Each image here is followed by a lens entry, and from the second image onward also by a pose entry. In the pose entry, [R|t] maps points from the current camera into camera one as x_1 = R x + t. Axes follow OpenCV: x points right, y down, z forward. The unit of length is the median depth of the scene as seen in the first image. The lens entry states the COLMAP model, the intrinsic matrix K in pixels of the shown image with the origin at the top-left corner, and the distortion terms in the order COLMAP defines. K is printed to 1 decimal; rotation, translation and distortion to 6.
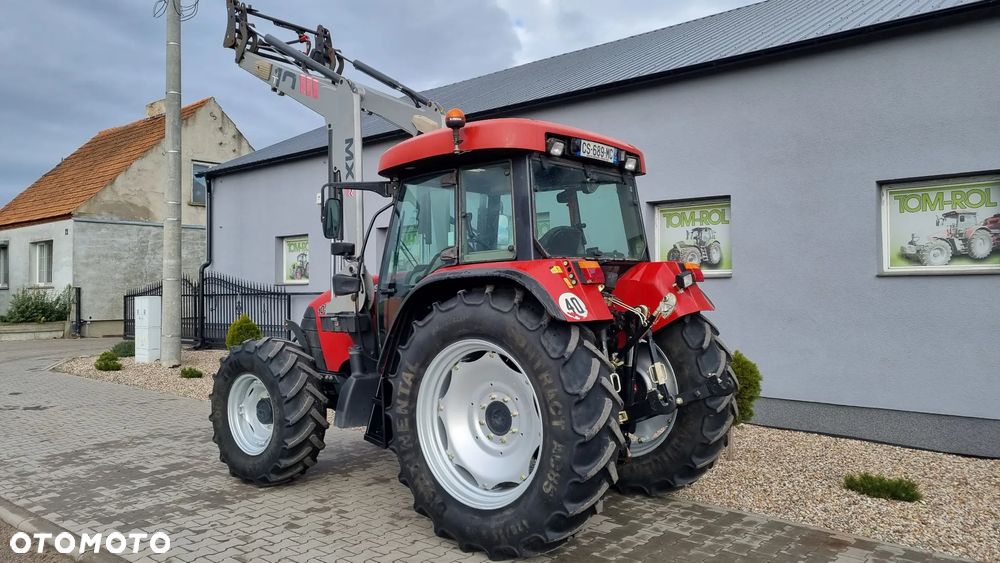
lens RADIAL K [[749.9, 0, 495.6], [0, 749.9, 272.1], [0, 0, 1]] dist [0.059002, -0.032452]
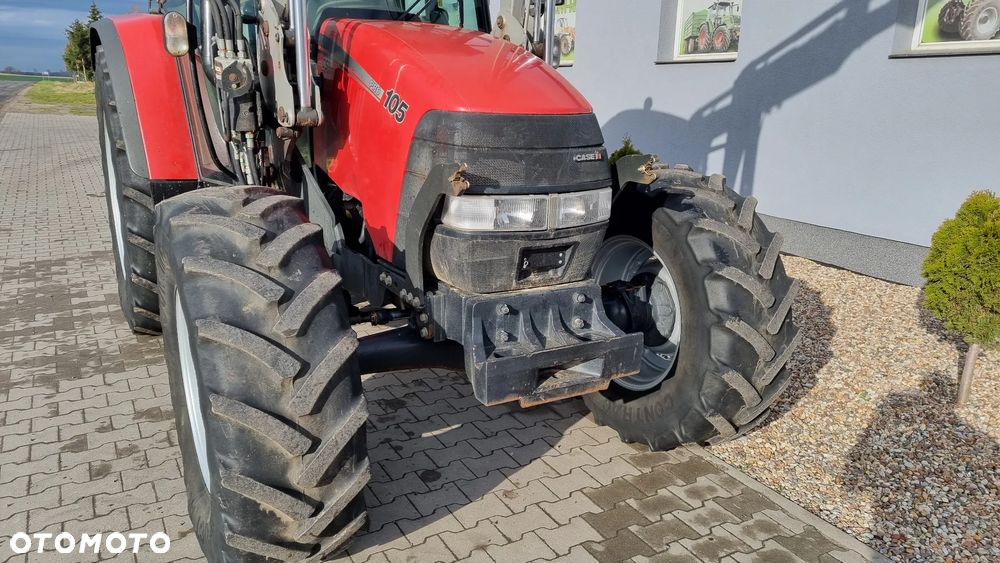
lens RADIAL K [[749.9, 0, 498.5], [0, 749.9, 277.4], [0, 0, 1]] dist [0.059002, -0.032452]
pose [[0.939173, 0.106380, -0.326553, 0.213034], [-0.013768, 0.961717, 0.273698, 0.027741], [0.343168, -0.252554, 0.904683, 0.529634]]
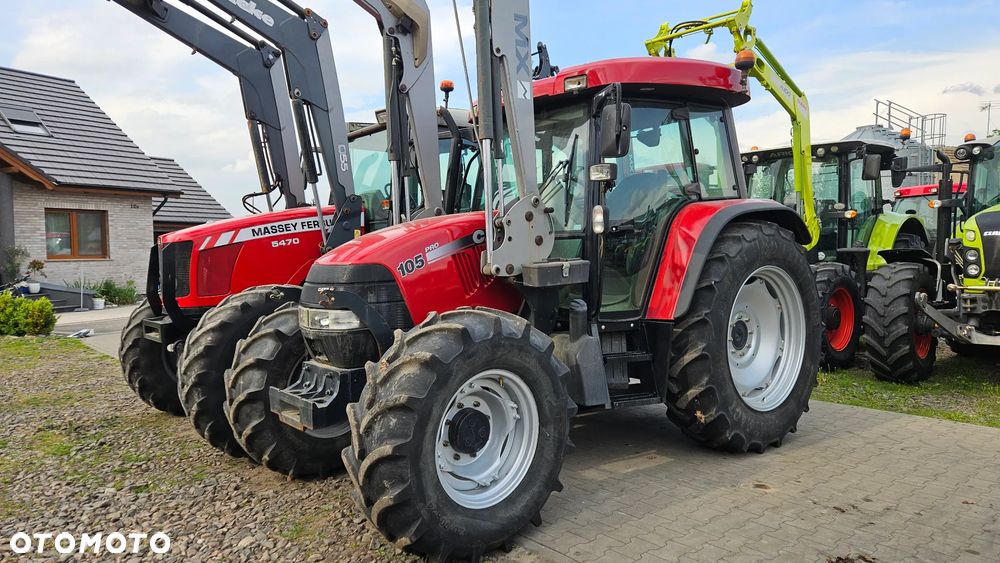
lens RADIAL K [[664.3, 0, 502.6], [0, 664.3, 285.5], [0, 0, 1]] dist [0.072981, -0.043900]
pose [[0.195000, -0.061837, 0.978852, -0.880915], [0.020385, 0.998050, 0.058989, 0.041032], [-0.980591, 0.008452, 0.195880, 0.950007]]
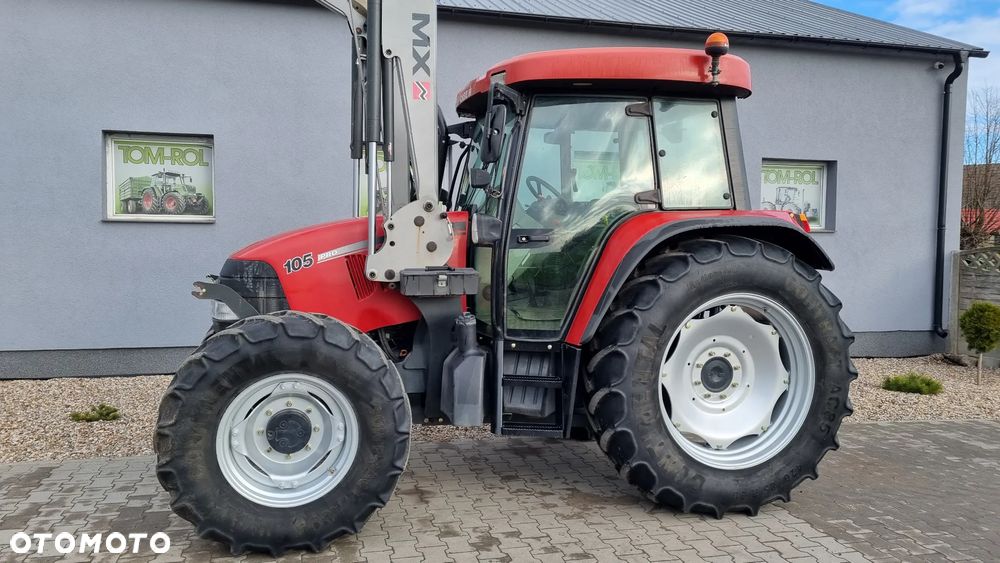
lens RADIAL K [[749.9, 0, 502.7], [0, 749.9, 276.3], [0, 0, 1]] dist [0.059002, -0.032452]
pose [[0.561417, -0.028179, 0.827053, -0.771693], [-0.034356, 0.997765, 0.057318, 0.020009], [-0.826819, -0.060593, 0.559194, 0.573589]]
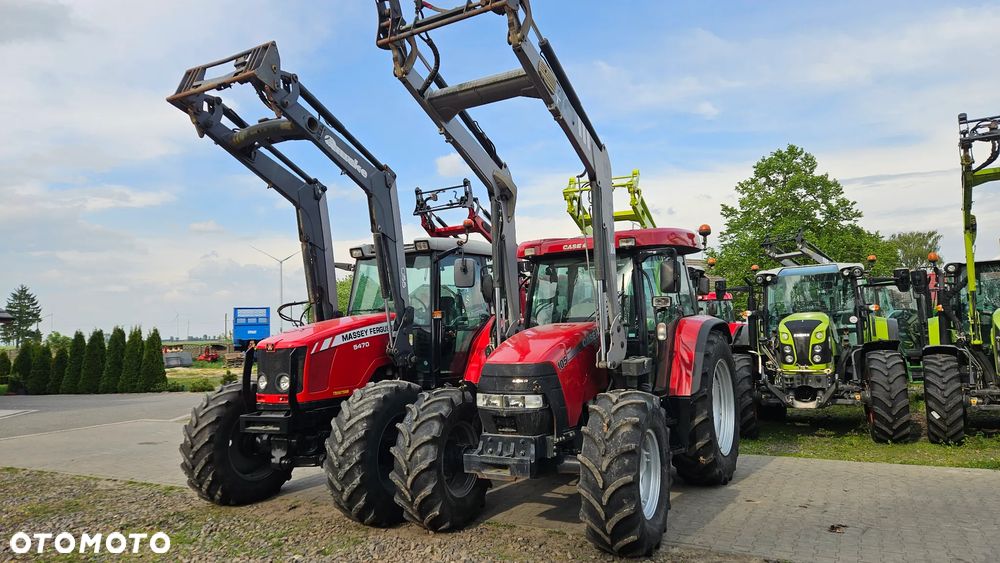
lens RADIAL K [[664.3, 0, 497.1], [0, 664.3, 289.4], [0, 0, 1]] dist [0.072981, -0.043900]
pose [[-0.155625, 0.065255, 0.985658, -1.201508], [0.025490, 0.997749, -0.062031, 0.008653], [-0.987487, 0.015470, -0.156938, 1.403746]]
